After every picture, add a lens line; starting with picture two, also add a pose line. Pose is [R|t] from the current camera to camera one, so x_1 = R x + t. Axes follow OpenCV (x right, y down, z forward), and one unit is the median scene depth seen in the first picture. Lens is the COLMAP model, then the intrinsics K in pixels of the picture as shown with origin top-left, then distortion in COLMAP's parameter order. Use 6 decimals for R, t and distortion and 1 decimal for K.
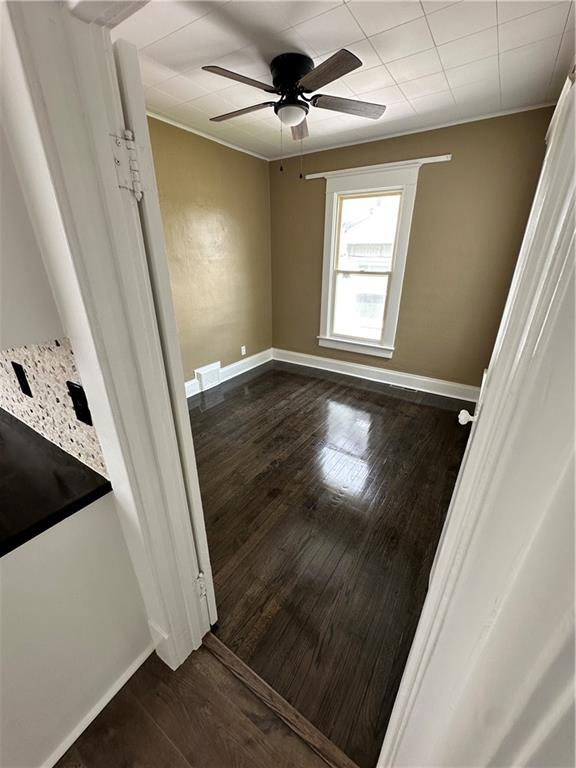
lens RADIAL K [[307.8, 0, 286.5], [0, 307.8, 385.1], [0, 0, 1]] dist [0.000241, 0.000154]
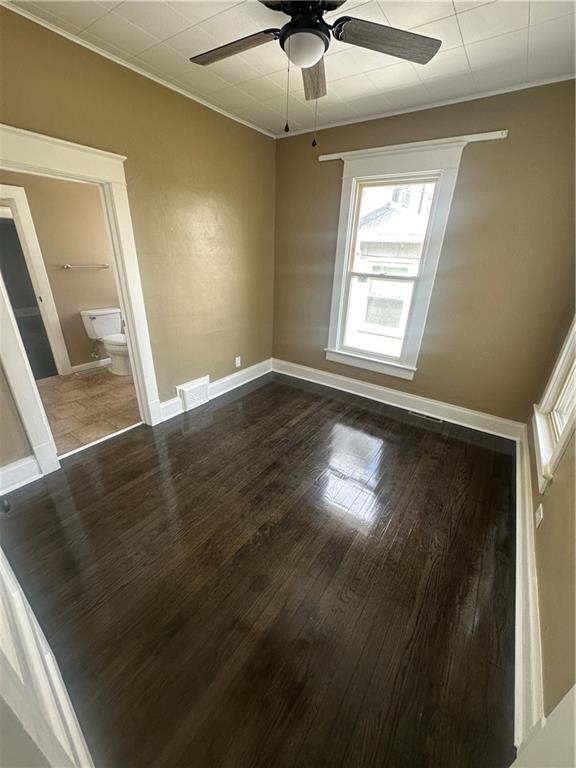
lens RADIAL K [[307.8, 0, 287.4], [0, 307.8, 385.2], [0, 0, 1]] dist [0.000241, 0.000154]
pose [[0.999264, 0.037962, -0.005548, 0.007892], [-0.037903, 0.999227, 0.010421, -0.087876], [0.005939, -0.010203, 0.999930, 0.202492]]
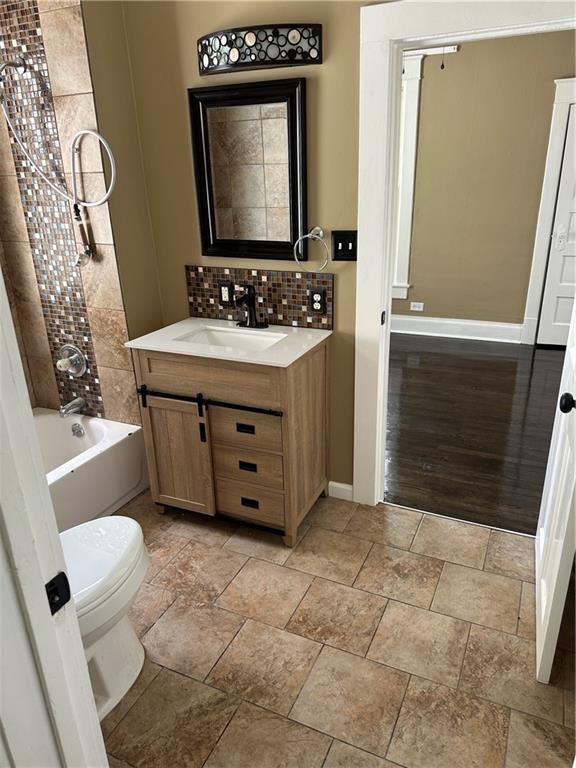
lens RADIAL K [[547.0, 0, 292.4], [0, 547.0, 387.1], [0, 0, 1]] dist [0.066739, -0.071498]
pose [[-0.163632, -0.356331, 0.919920, -1.170648], [0.412513, 0.822338, 0.391909, -0.504418], [-0.896135, 0.443608, 0.012430, 1.202696]]
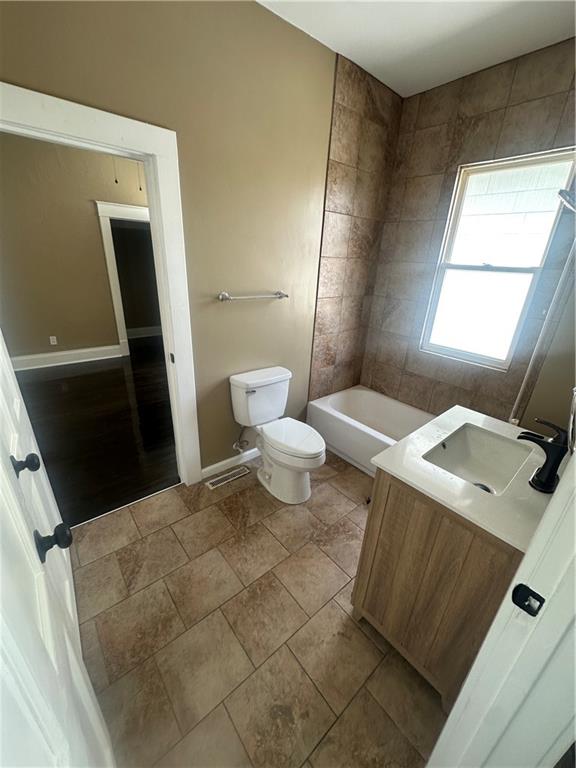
lens RADIAL K [[307.8, 0, 289.4], [0, 307.8, 384.6], [0, 0, 1]] dist [0.000241, 0.000154]
pose [[0.963167, 0.141873, -0.228431, -0.572304], [-0.146270, 0.989242, -0.002346, -0.344317], [0.225641, 0.035672, 0.973557, 0.825150]]
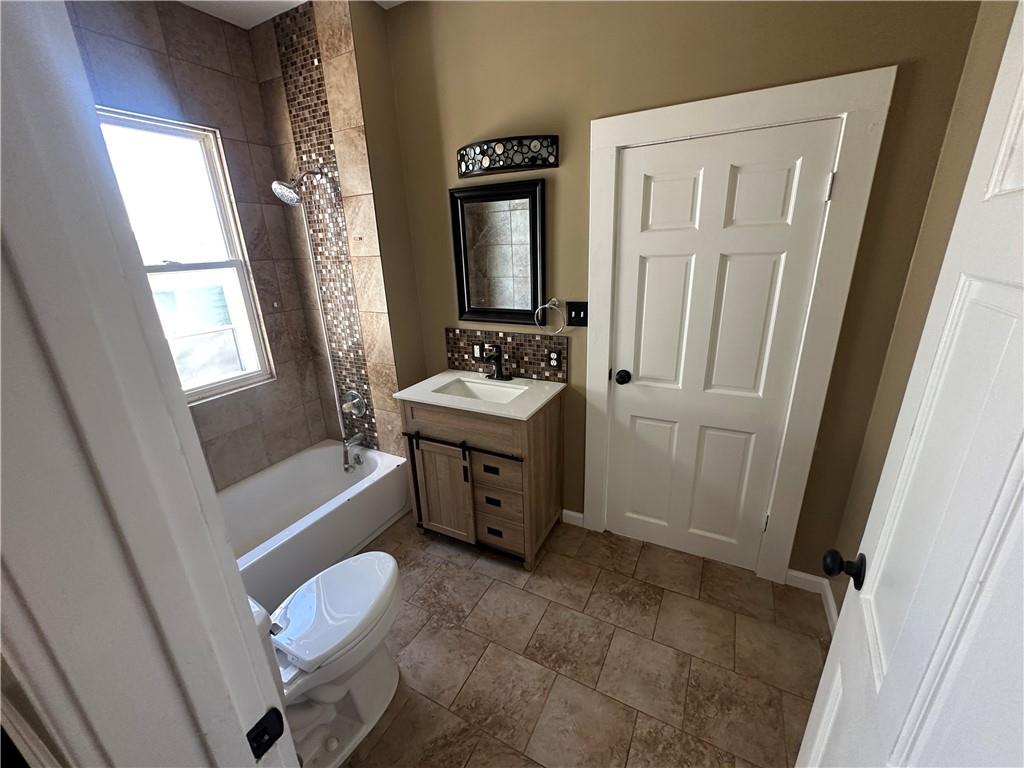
lens RADIAL K [[410.4, 0, 512.8], [0, 410.4, 383.5], [0, 0, 1]] dist [0.000241, 0.000154]
pose [[-0.111777, -0.312685, 0.943257, -1.072717], [0.424068, 0.843427, 0.329844, -0.507617], [-0.898706, 0.436874, 0.038323, 1.179449]]
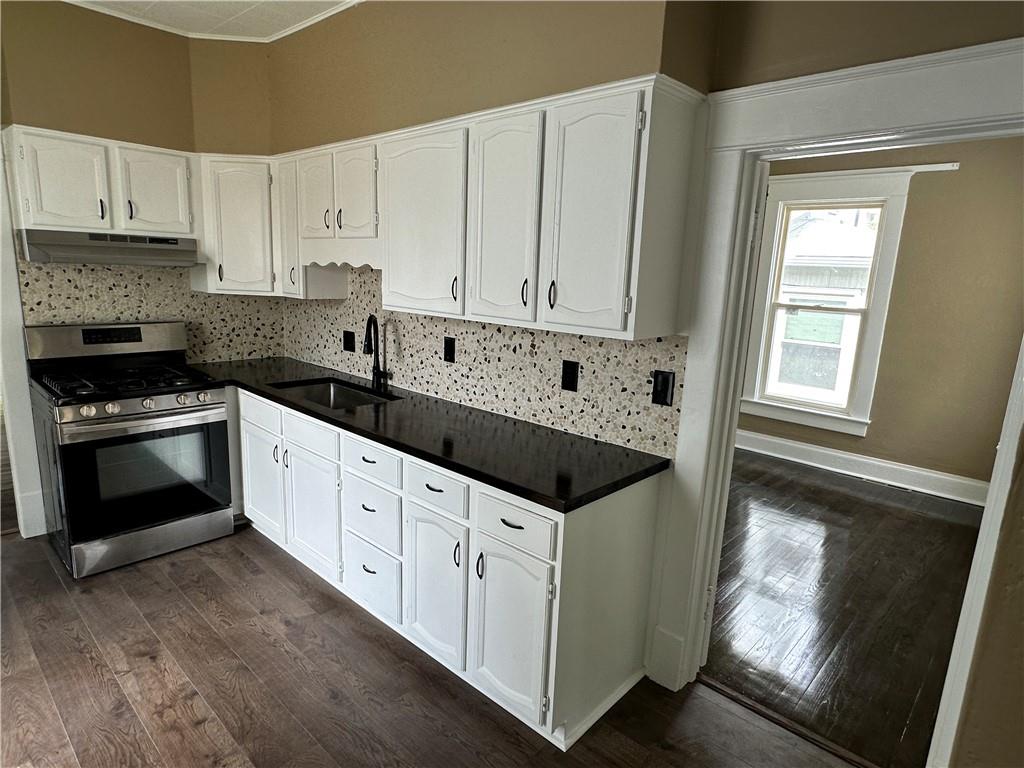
lens RADIAL K [[585.4, 0, 513.8], [0, 585.4, 392.6], [0, 0, 1]] dist [0.009100, -0.002492]
pose [[0.984960, 0.071423, -0.157328, -0.252252], [-0.101397, 0.976217, -0.191623, 0.170238], [0.139900, 0.204693, 0.968777, -0.400258]]
